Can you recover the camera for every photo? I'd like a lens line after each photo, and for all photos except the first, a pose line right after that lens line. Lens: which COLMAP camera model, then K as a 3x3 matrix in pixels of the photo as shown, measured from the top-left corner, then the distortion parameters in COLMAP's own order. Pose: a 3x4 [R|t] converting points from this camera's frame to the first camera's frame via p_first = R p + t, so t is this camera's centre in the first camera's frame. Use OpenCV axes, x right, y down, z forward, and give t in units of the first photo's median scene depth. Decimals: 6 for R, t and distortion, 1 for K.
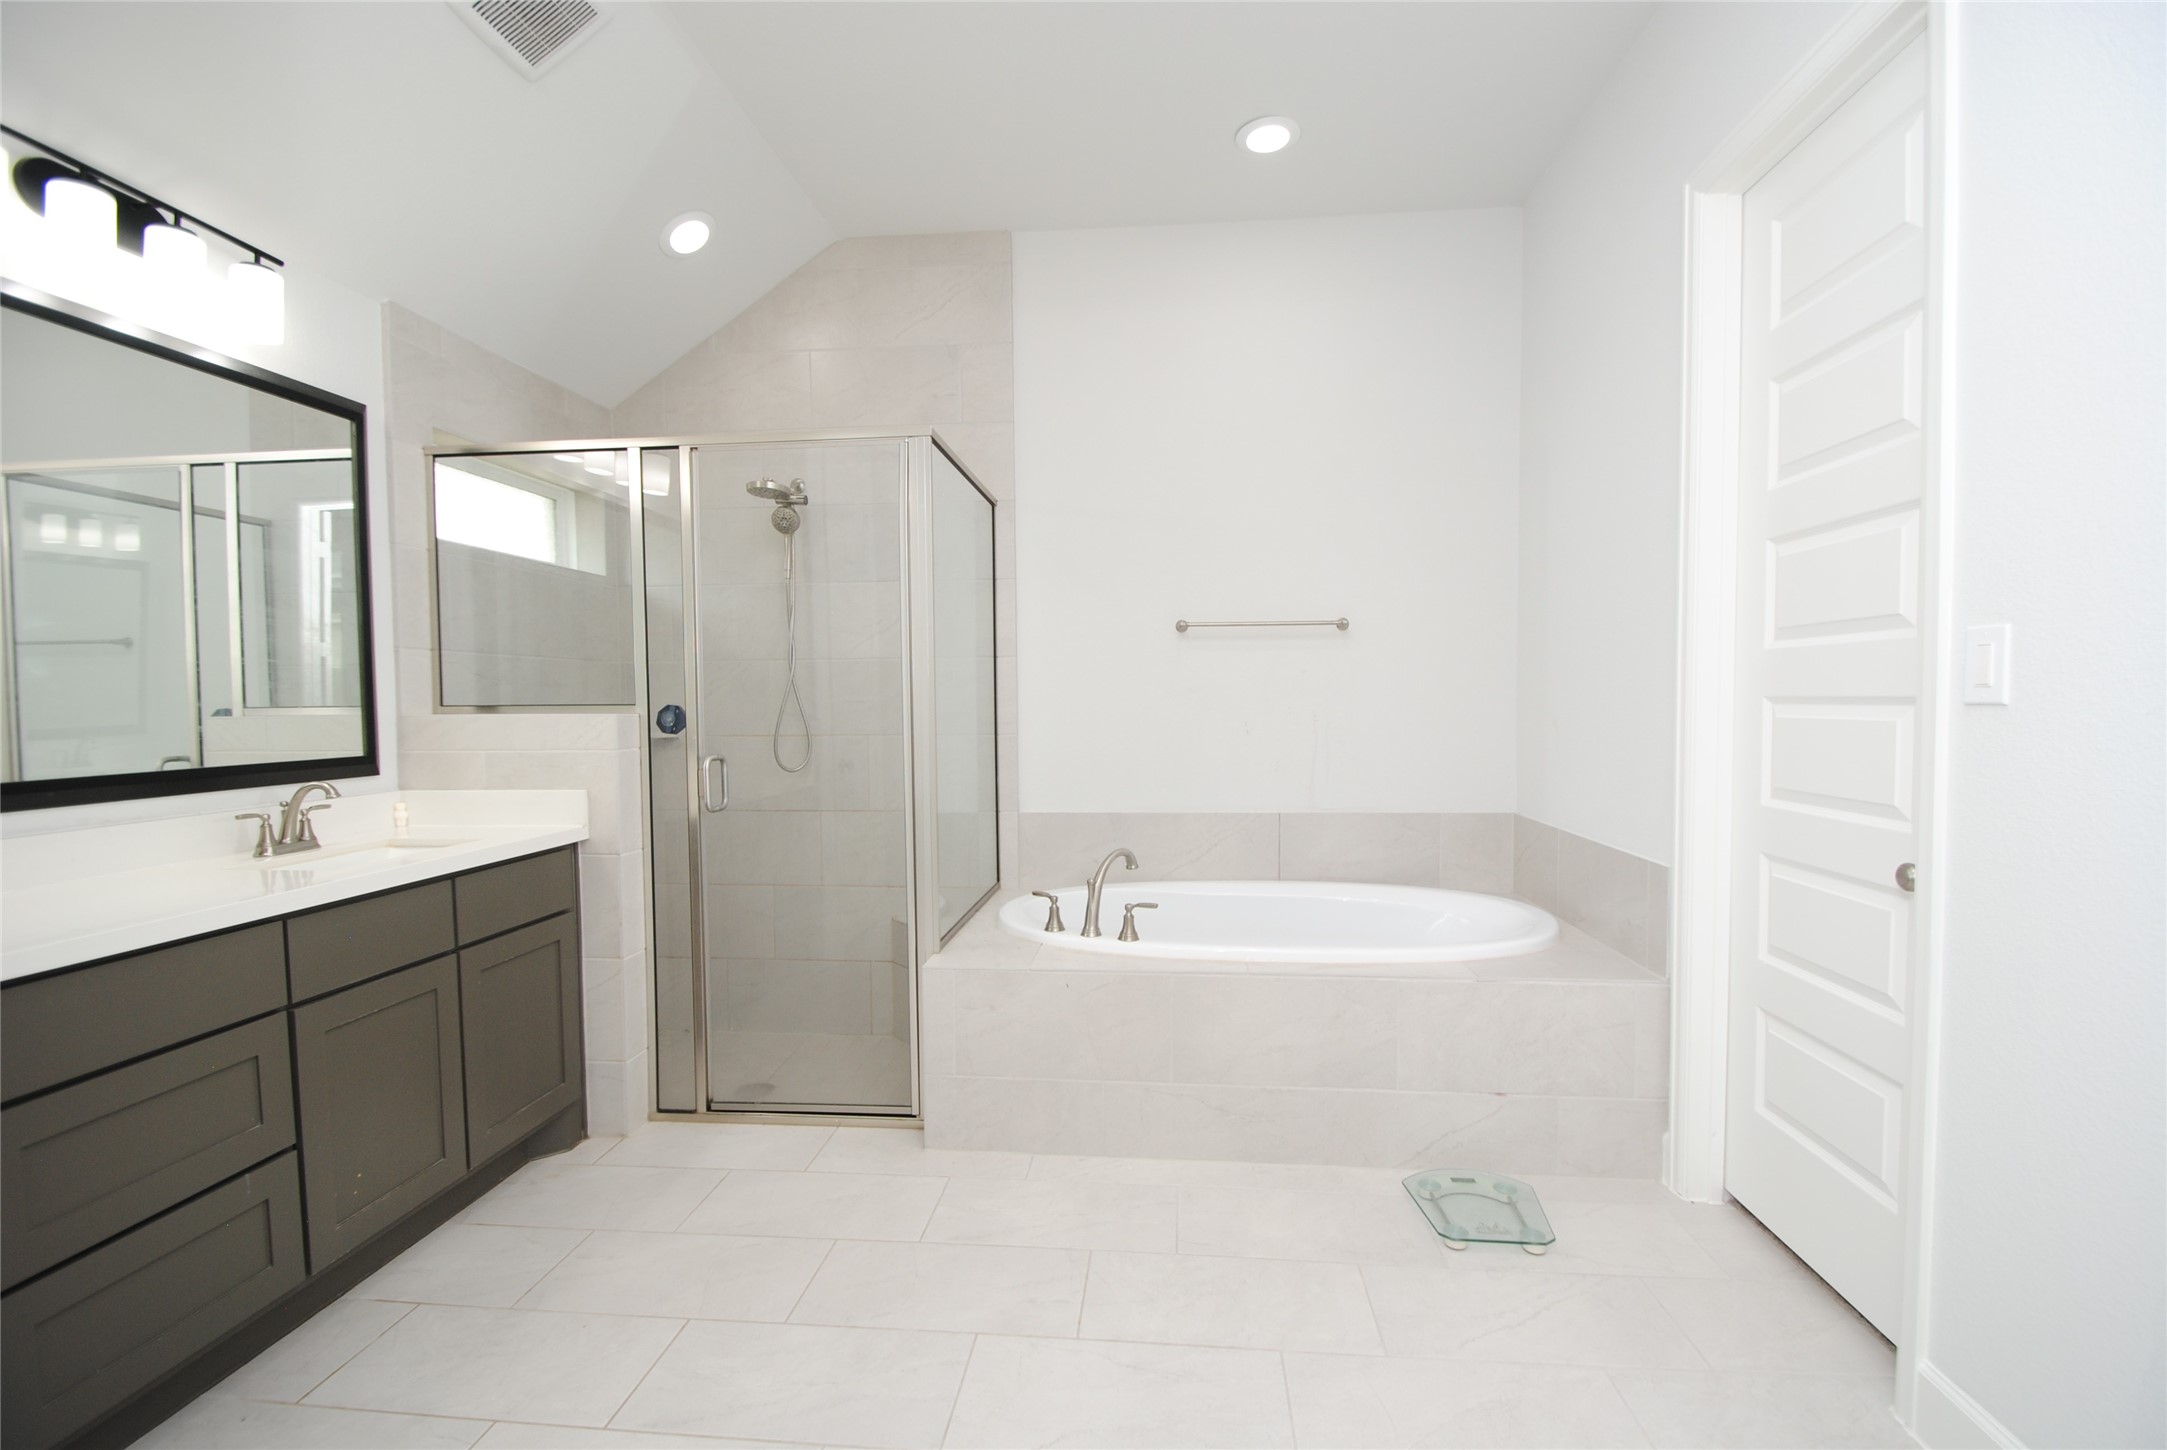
lens RADIAL K [[954.5, 0, 1097.5], [0, 954.5, 737.0], [0, 0, 1]] dist [0.011323, -0.012468]
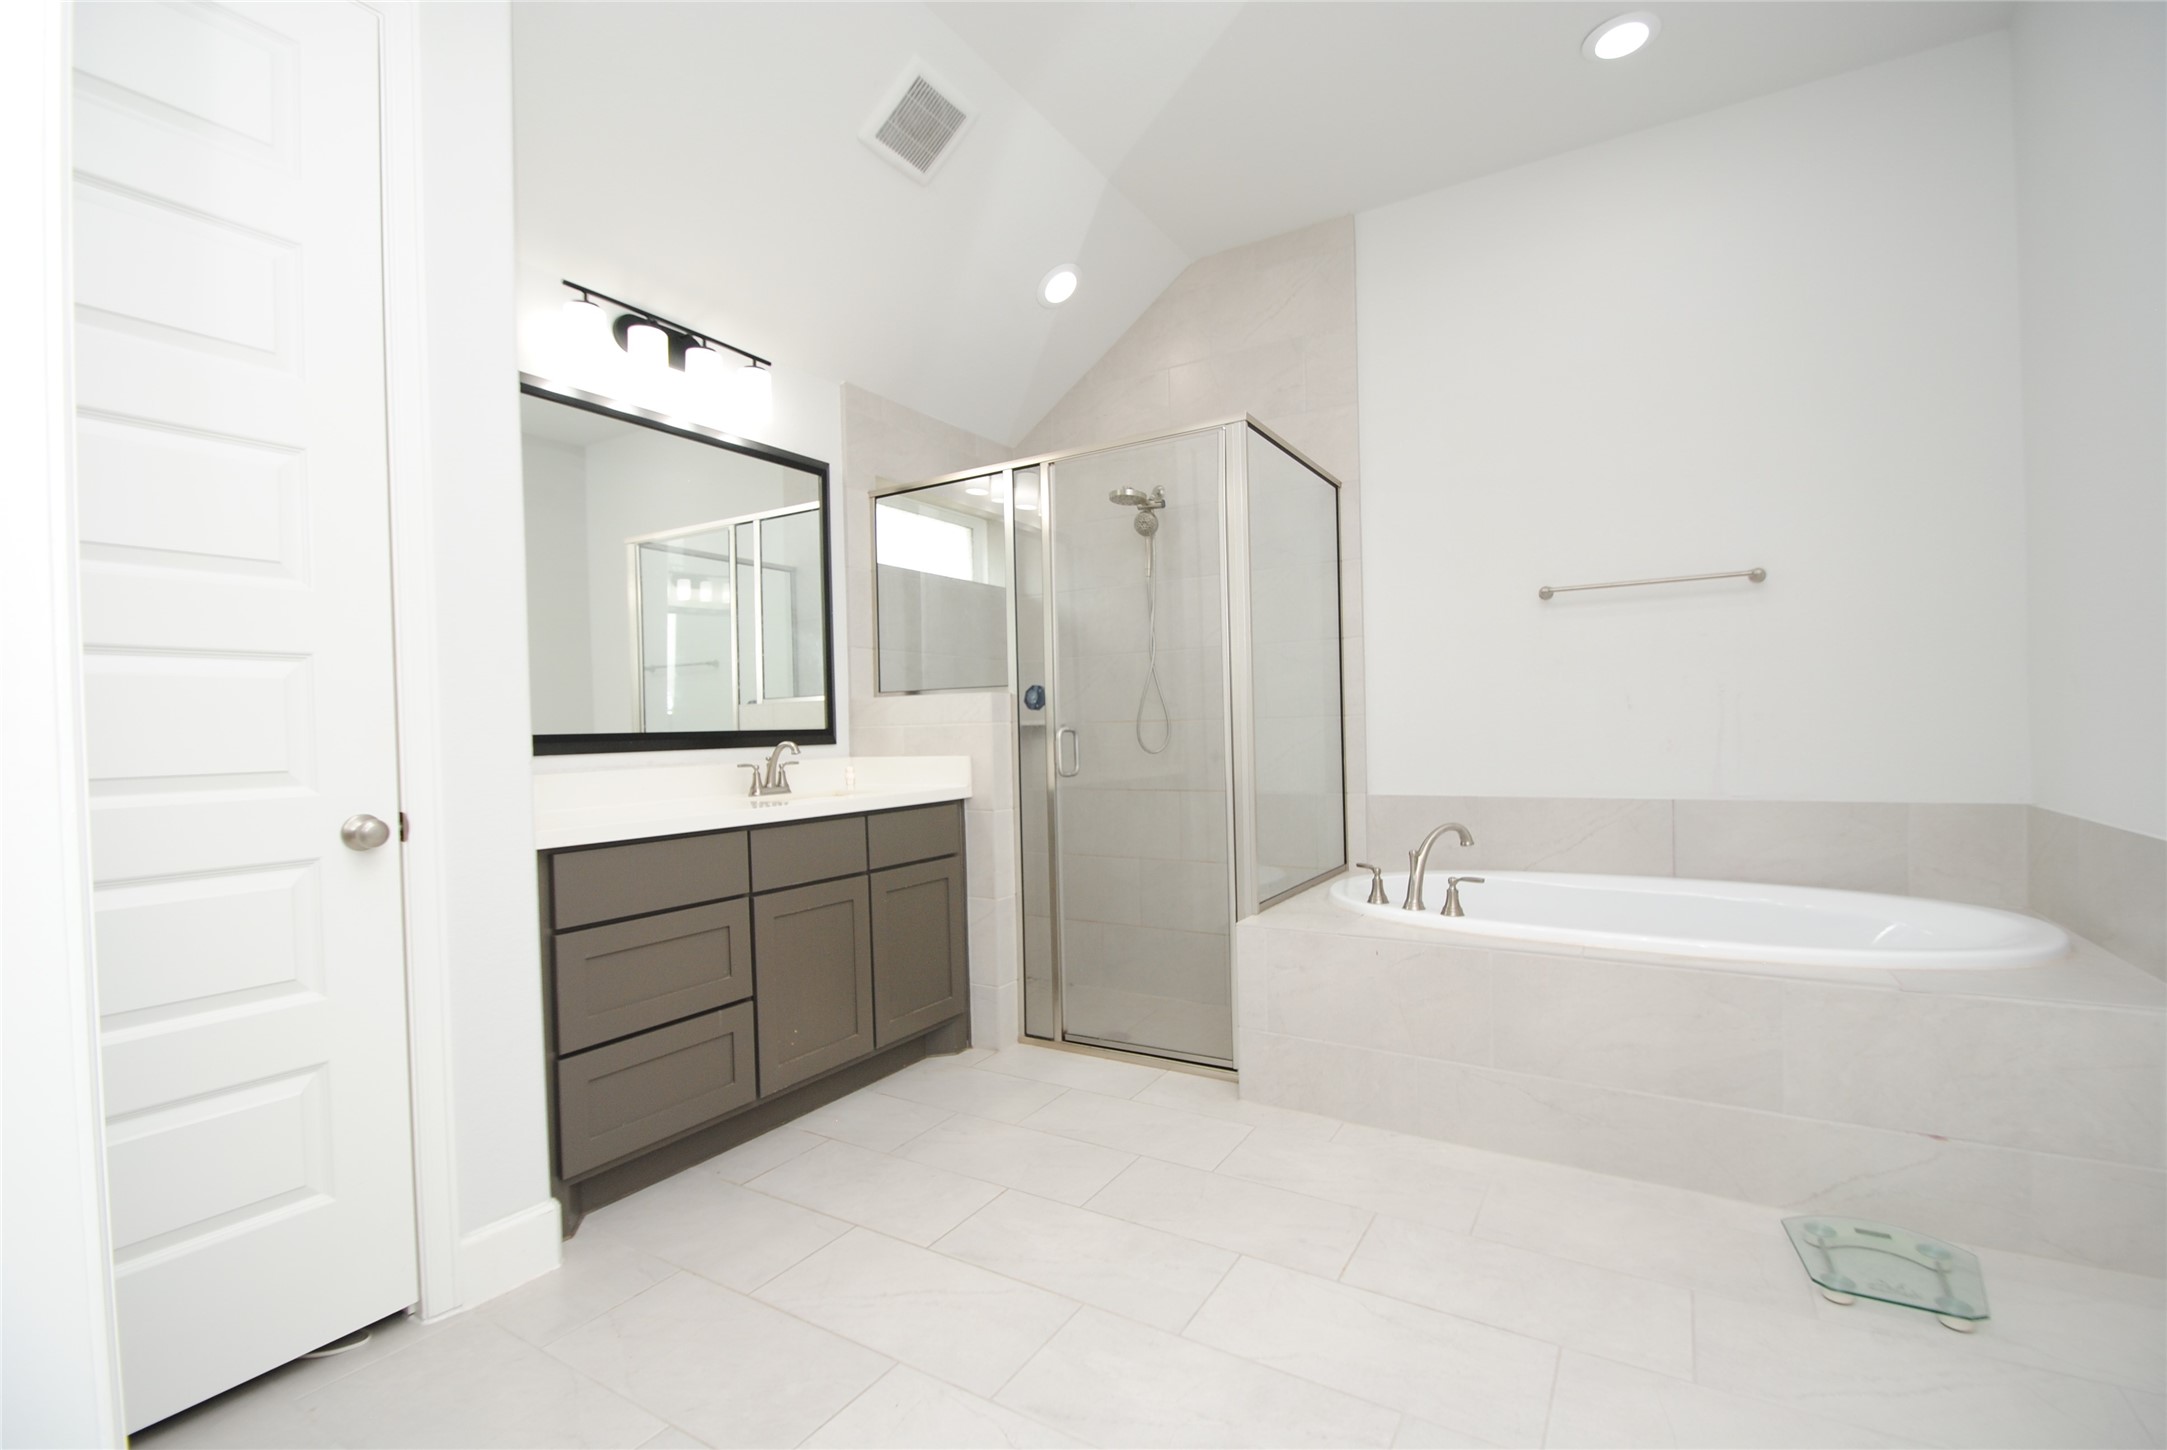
lens RADIAL K [[954.5, 0, 1094.9], [0, 954.5, 736.5], [0, 0, 1]] dist [0.011323, -0.012468]
pose [[0.898237, -0.009584, -0.439407, 0.136423], [-0.001646, 0.999682, -0.025167, 0.061004], [0.439509, 0.023329, 0.897935, -0.012582]]
